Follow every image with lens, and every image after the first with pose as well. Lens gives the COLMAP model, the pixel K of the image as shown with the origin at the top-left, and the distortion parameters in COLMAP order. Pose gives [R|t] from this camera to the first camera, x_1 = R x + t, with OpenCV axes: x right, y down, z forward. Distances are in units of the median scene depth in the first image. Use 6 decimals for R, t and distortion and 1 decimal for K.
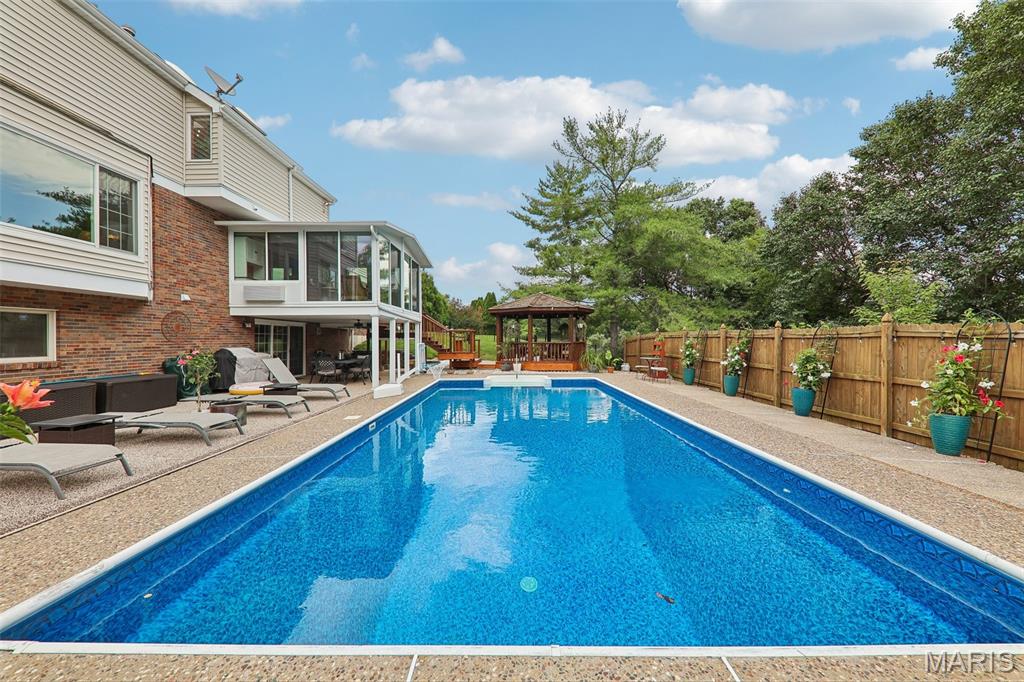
lens RADIAL K [[356.0, 0, 512.0], [0, 356.0, 341.0], [0, 0, 1]] dist [0.019827, -0.008952]
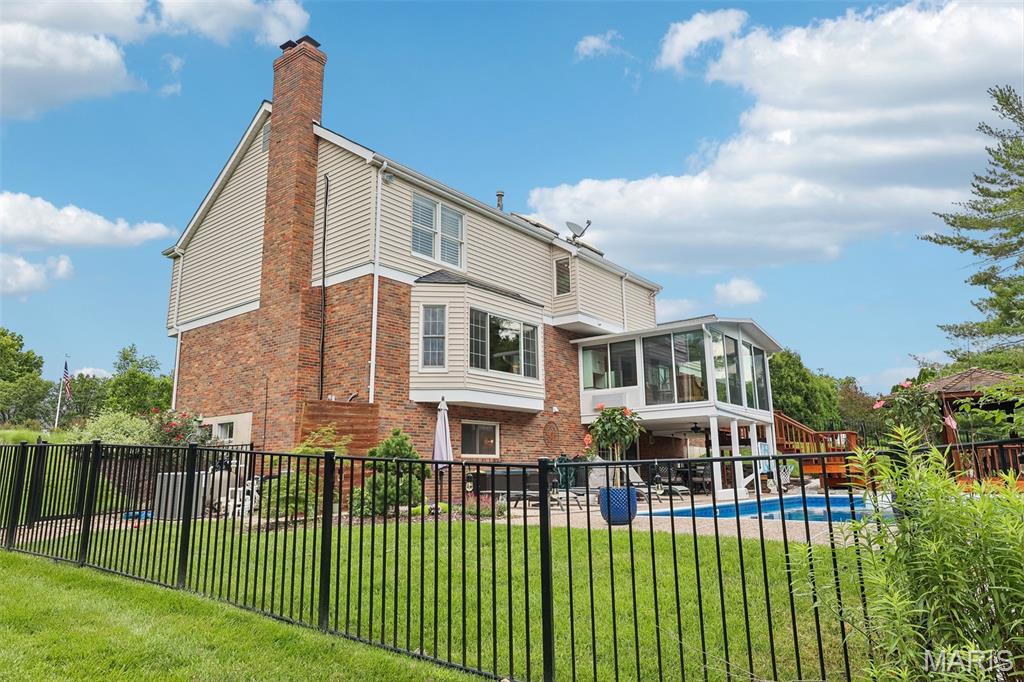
lens RADIAL K [[654.2, 0, 512.0], [0, 654.2, 341.0], [0, 0, 1]] dist [0.034457, -0.000463]
pose [[0.785313, -0.128723, -0.605569, 0.257475], [0.006438, 0.979791, -0.199921, 0.073164], [0.619065, 0.153102, 0.770271, -0.648457]]
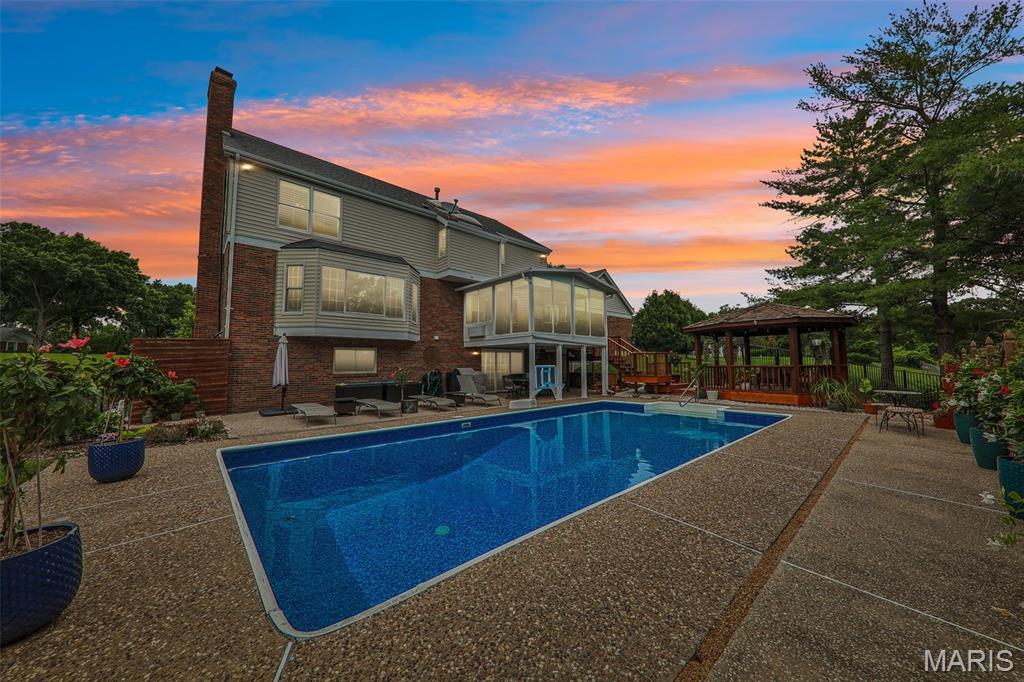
lens RADIAL K [[356.0, 0, 512.0], [0, 356.0, 341.0], [0, 0, 1]] dist [0.019827, -0.008952]
pose [[0.675774, -0.047752, -0.735561, 0.472416], [-0.000085, 0.997894, -0.064860, 0.002320], [0.737109, 0.043893, 0.674347, 0.111071]]
